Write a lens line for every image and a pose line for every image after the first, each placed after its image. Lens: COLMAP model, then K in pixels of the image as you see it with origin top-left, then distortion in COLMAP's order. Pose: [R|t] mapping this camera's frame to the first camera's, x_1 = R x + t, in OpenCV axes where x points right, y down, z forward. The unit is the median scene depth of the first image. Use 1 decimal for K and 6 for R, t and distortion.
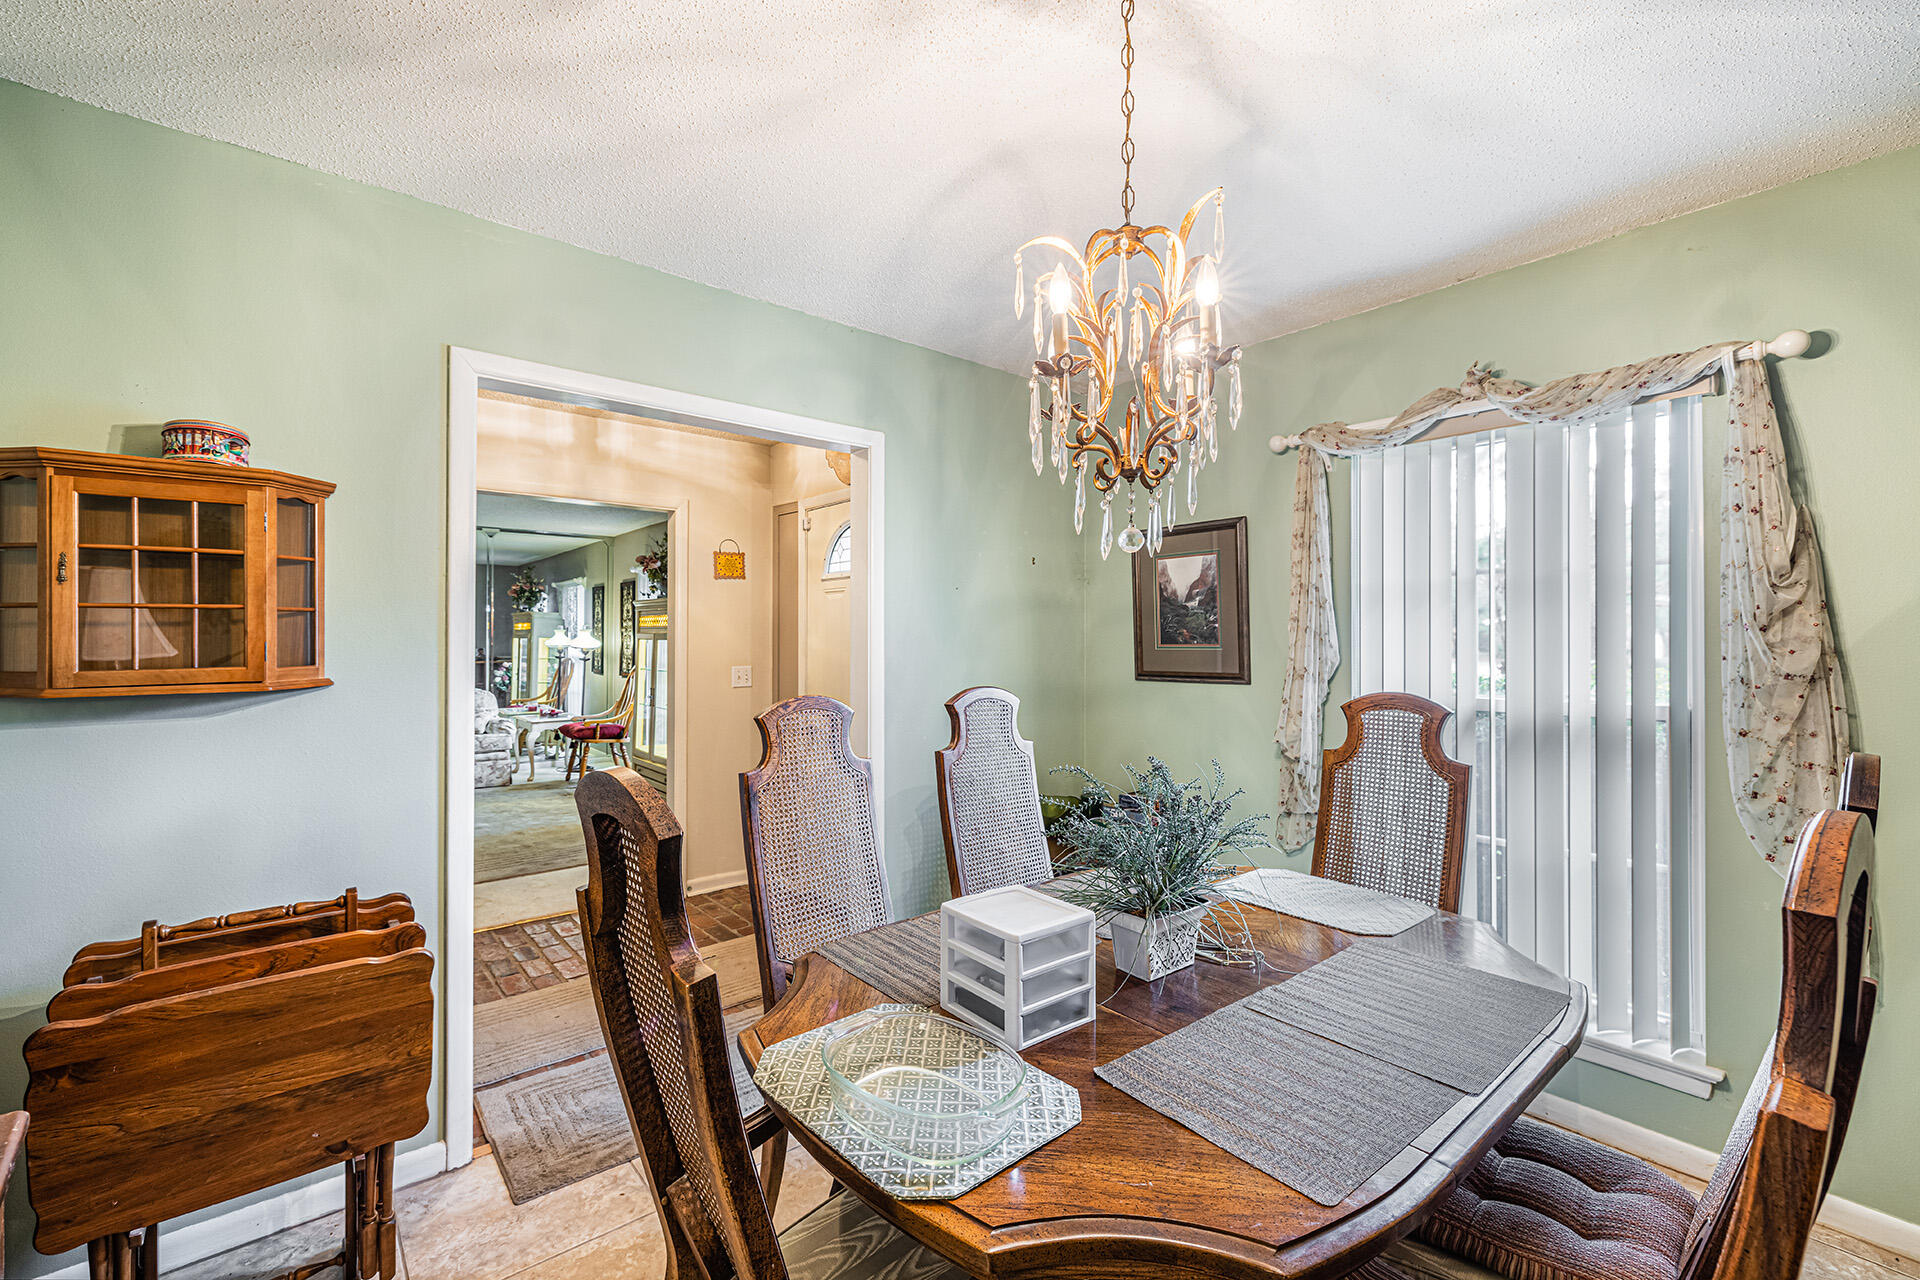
lens RADIAL K [[846.5, 0, 959.8], [0, 846.5, 642.8], [0, 0, 1]] dist [-0.002175, -0.000999]
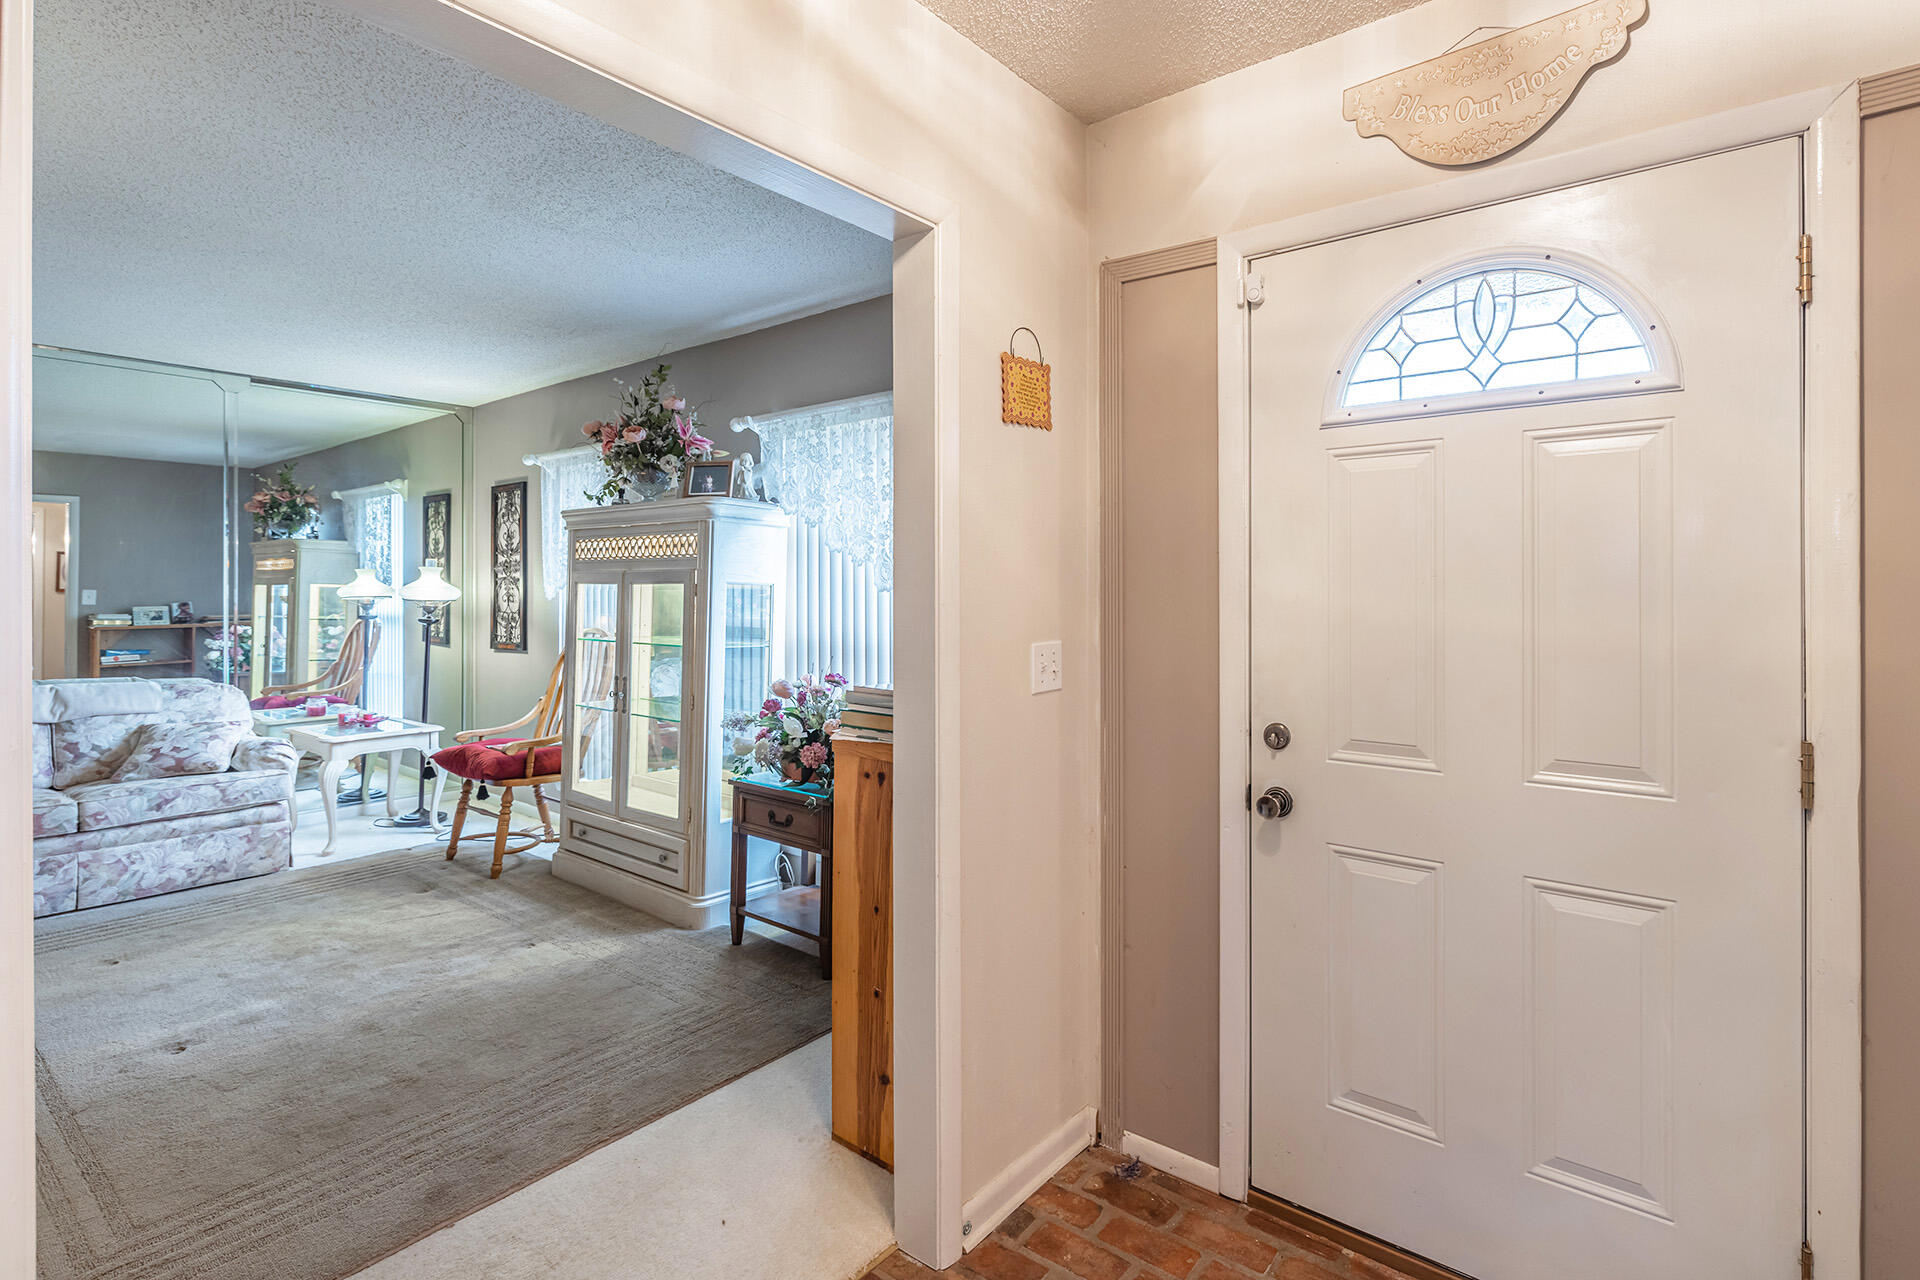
lens RADIAL K [[907.7, 0, 968.1], [0, 907.7, 591.2], [0, 0, 1]] dist [-0.001604, -0.000112]
pose [[0.974437, -0.003864, 0.224626, -0.212831], [0.004265, 0.999990, -0.001297, 0.002044], [-0.224619, 0.002222, 0.974444, 0.313350]]
